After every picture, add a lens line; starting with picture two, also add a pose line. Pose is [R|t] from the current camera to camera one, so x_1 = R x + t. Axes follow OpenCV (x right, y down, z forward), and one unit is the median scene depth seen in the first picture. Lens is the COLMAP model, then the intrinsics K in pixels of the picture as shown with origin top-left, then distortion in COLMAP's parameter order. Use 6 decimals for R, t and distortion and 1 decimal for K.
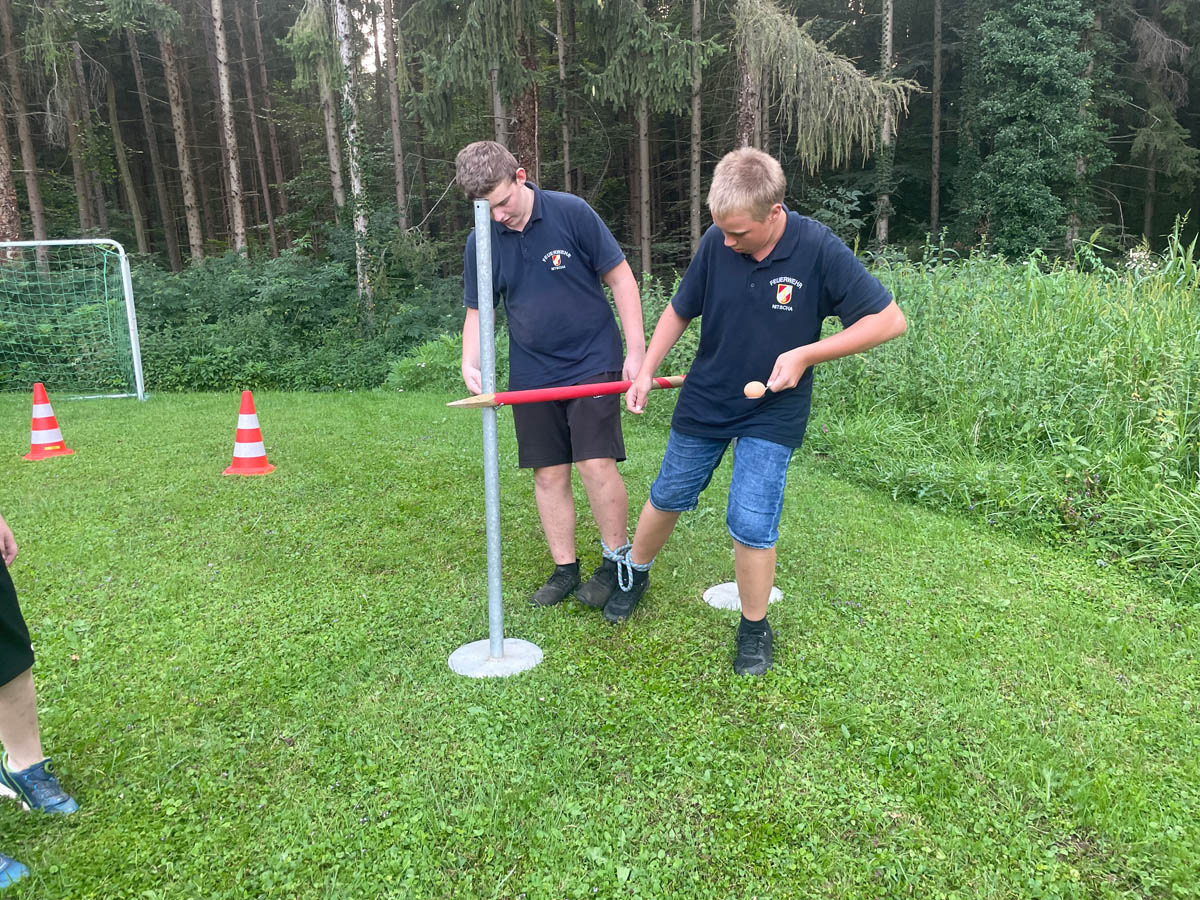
lens RADIAL K [[911.8, 0, 608.1], [0, 911.8, 449.4], [0, 0, 1]] dist [0.069003, -0.080630]
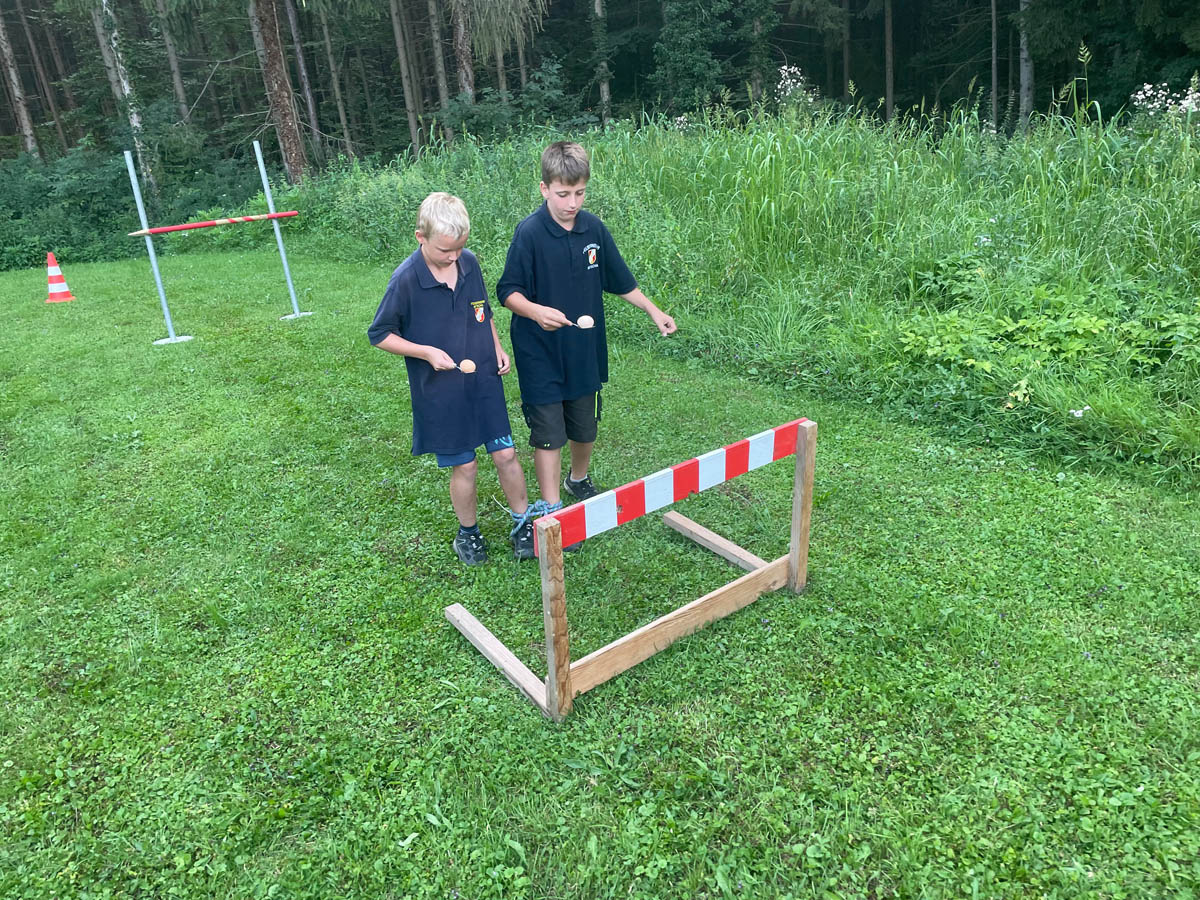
lens RADIAL K [[912.1, 0, 596.3], [0, 912.1, 455.1], [0, 0, 1]] dist [0.067940, -0.093529]
pose [[0.986219, -0.113344, 0.120522, 0.118664], [0.094009, 0.983350, 0.155517, 0.045028], [-0.136143, -0.142044, 0.980453, -0.289121]]
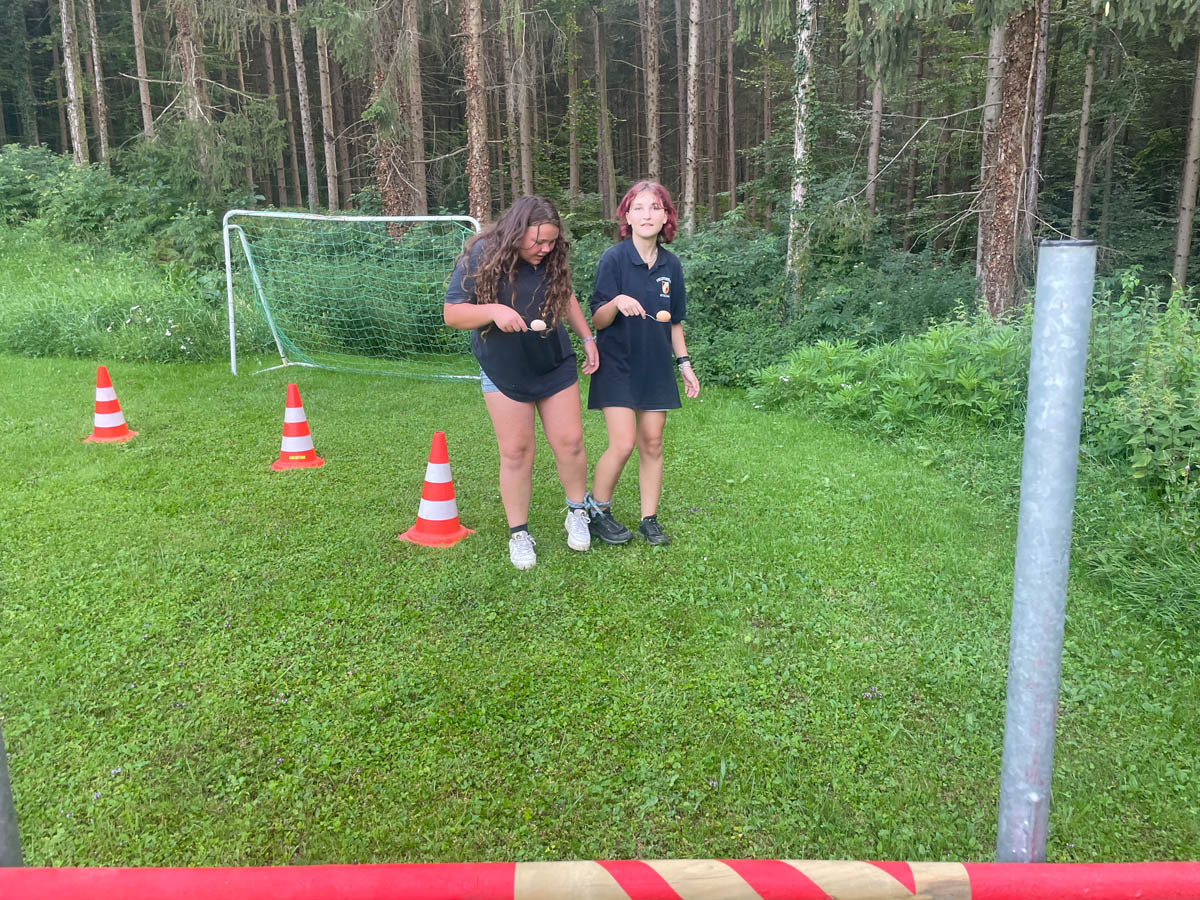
lens RADIAL K [[911.8, 0, 608.1], [0, 911.8, 449.4], [0, 0, 1]] dist [0.069003, -0.080630]
pose [[0.866517, 0.139320, -0.479311, 0.031346], [-0.120925, 0.990245, 0.069218, -0.040096], [0.484279, -0.002018, 0.874911, 0.137311]]
